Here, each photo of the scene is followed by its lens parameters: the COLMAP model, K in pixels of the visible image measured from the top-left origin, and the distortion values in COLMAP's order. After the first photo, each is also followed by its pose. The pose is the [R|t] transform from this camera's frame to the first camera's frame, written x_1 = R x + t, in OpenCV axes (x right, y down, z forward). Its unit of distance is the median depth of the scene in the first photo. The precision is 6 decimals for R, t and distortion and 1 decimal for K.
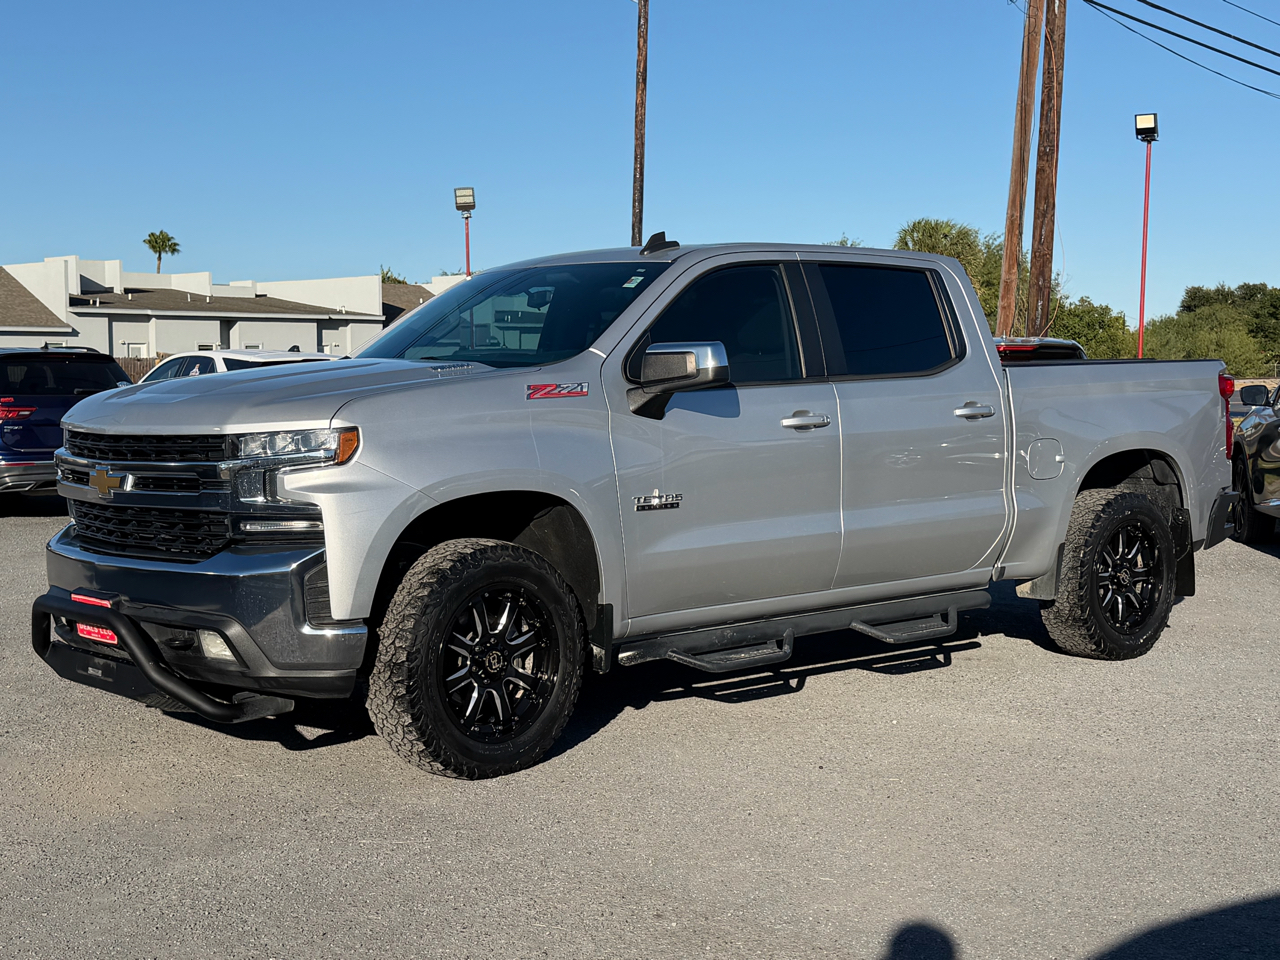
lens RADIAL K [[1813.4, 0, 616.6], [0, 1813.4, 481.3], [0, 0, 1]] dist [0.201650, -0.438822]
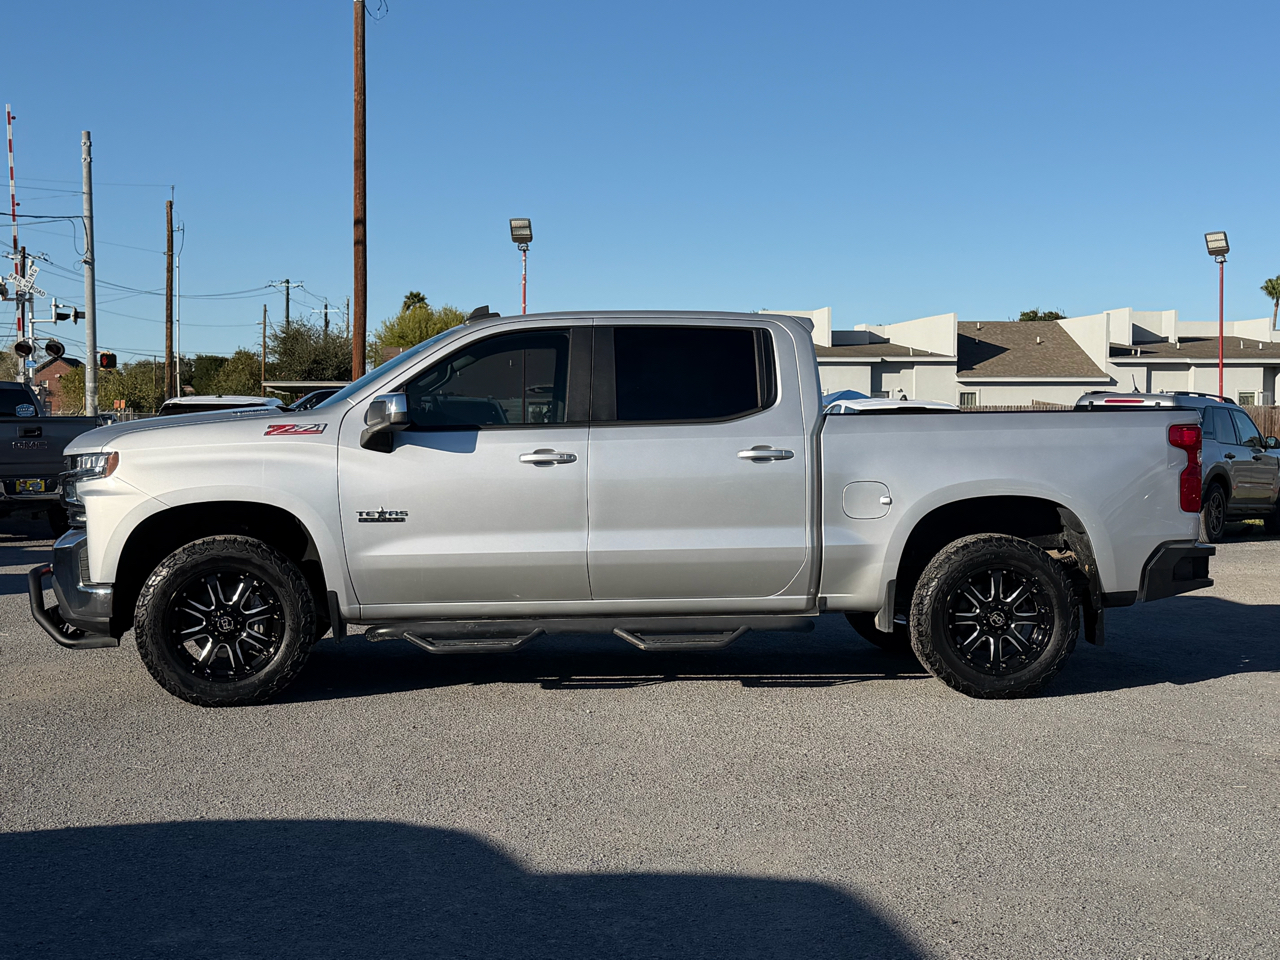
lens RADIAL K [[1813.4, 0, 616.6], [0, 1813.4, 481.3], [0, 0, 1]] dist [0.201650, -0.438822]
pose [[0.790228, 0.026363, -0.612245, 0.740902], [-0.042335, 0.999036, -0.011623, -0.004242], [0.611349, 0.035104, 0.790582, 0.055735]]
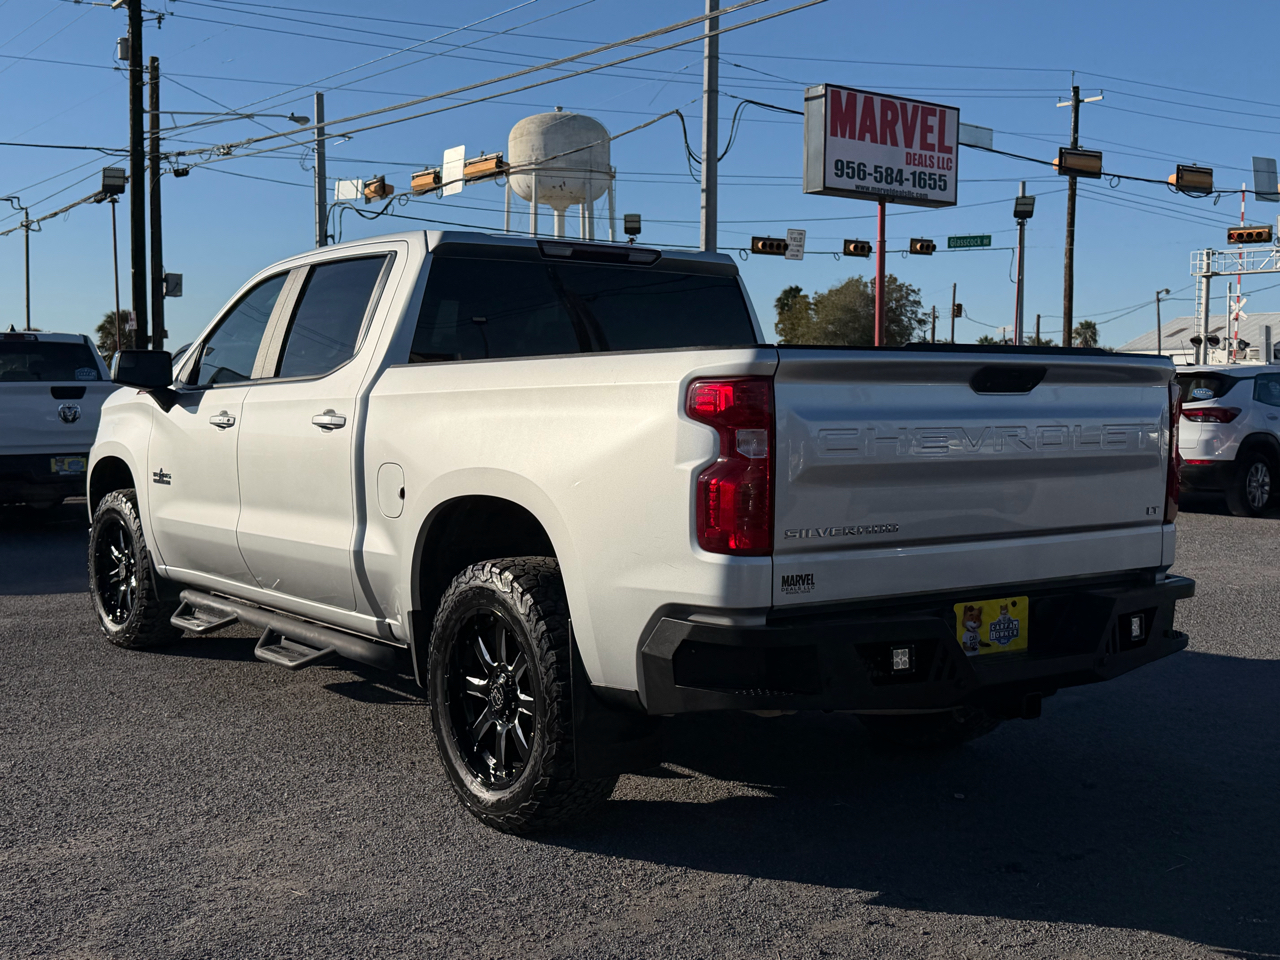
lens RADIAL K [[1415.7, 0, 640.0], [0, 1415.7, 480.0], [0, 0, 1]] dist [0.195682, -0.451477]
pose [[-0.130097, 0.062906, -0.989504, 0.756305], [-0.061233, 0.995571, 0.071342, -0.061270], [0.989609, 0.069871, -0.125669, 1.133554]]
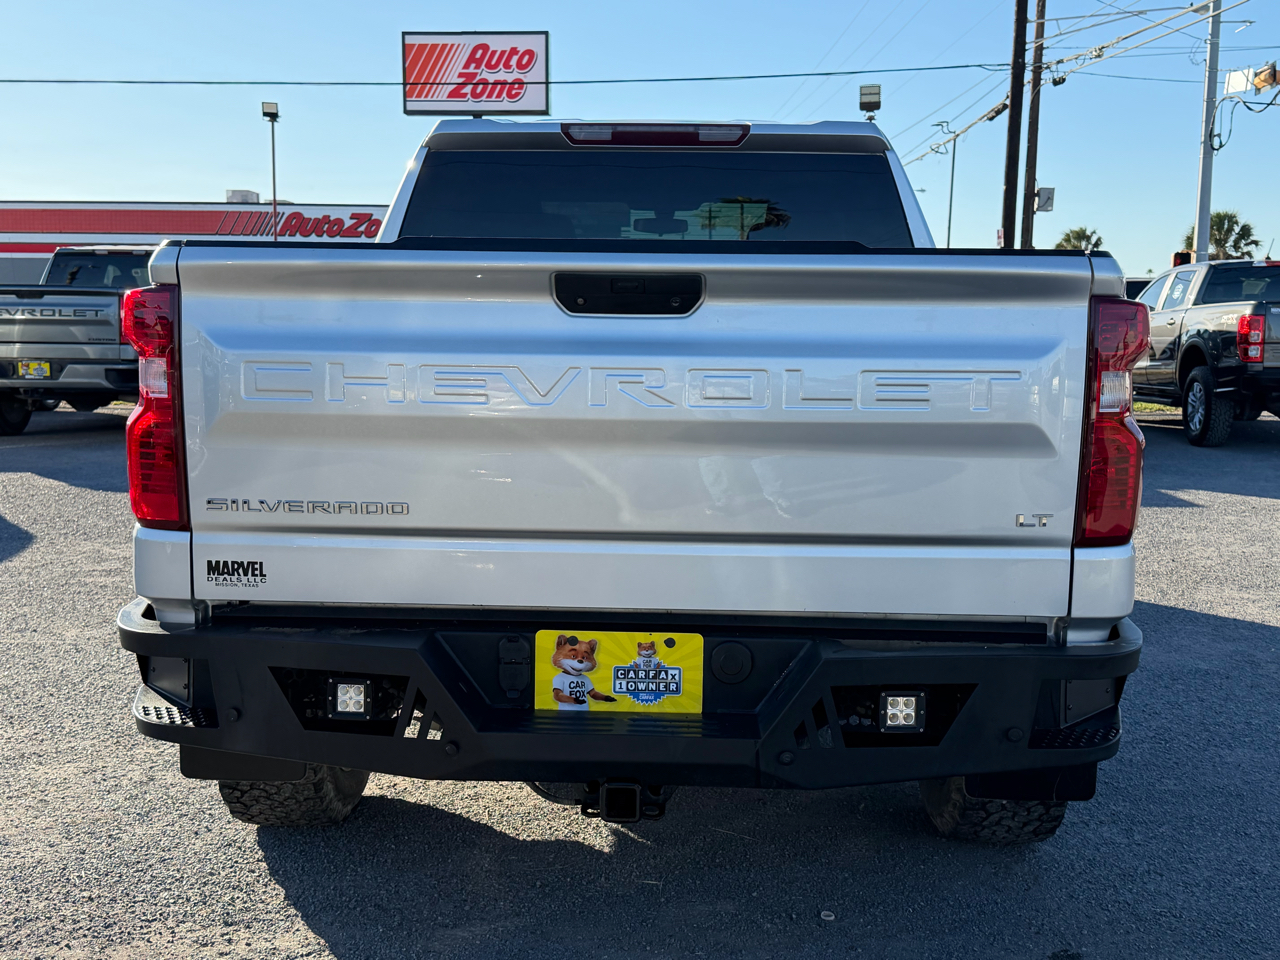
lens RADIAL K [[1415.7, 0, 640.0], [0, 1415.7, 480.0], [0, 0, 1]] dist [0.195682, -0.451477]
pose [[-0.714803, 0.081906, -0.694513, 0.490420], [-0.047410, 0.985157, 0.164977, -0.078261], [0.697717, 0.150852, -0.700310, 1.398954]]
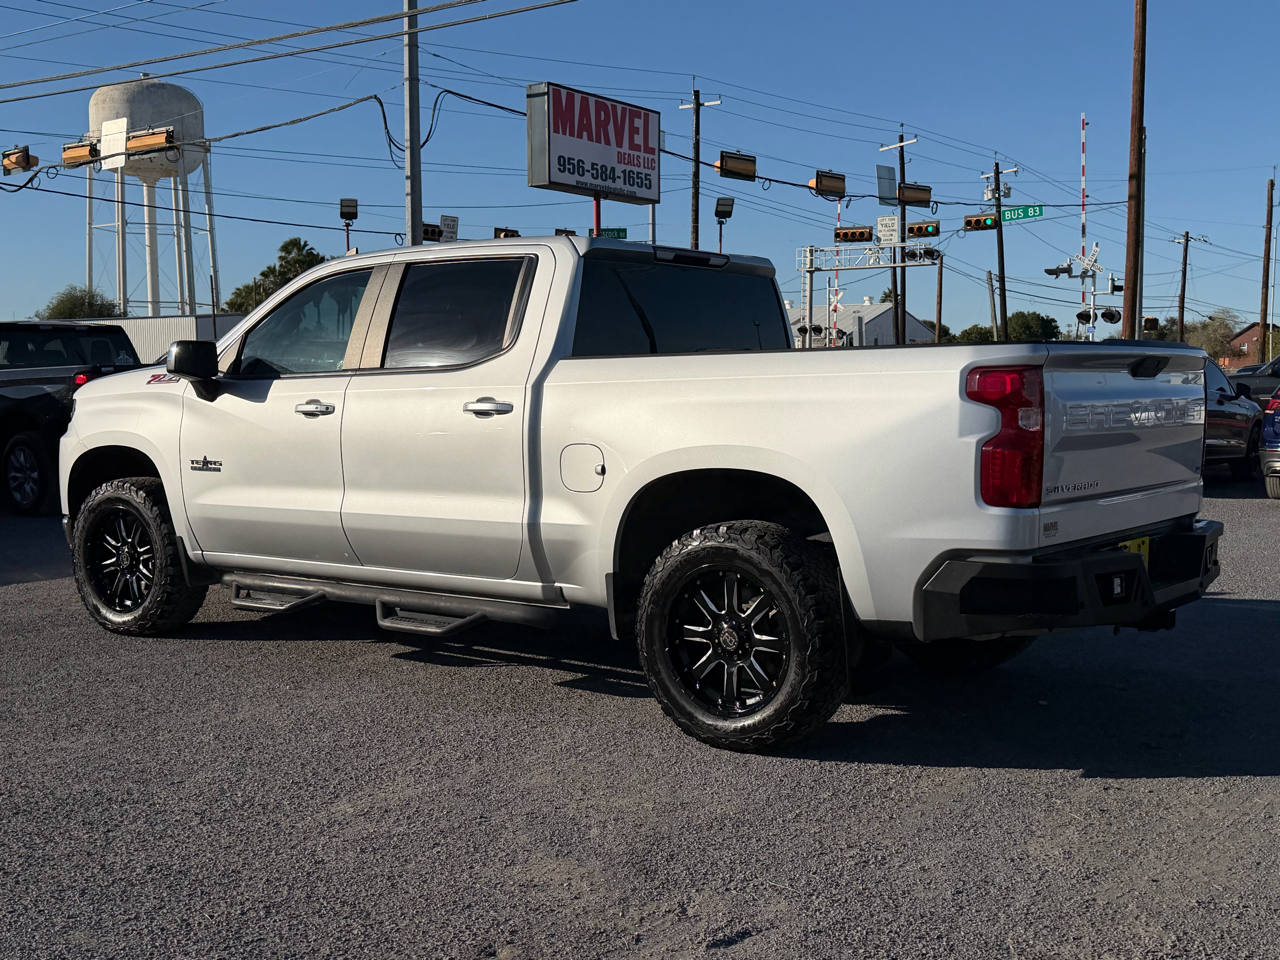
lens RADIAL K [[1415.7, 0, 640.0], [0, 1415.7, 480.0], [0, 0, 1]] dist [0.195682, -0.451477]
pose [[0.152670, 0.073148, -0.985566, 0.842323], [-0.056552, 0.996270, 0.065183, -0.048702], [0.986658, 0.045784, 0.156237, 0.894160]]
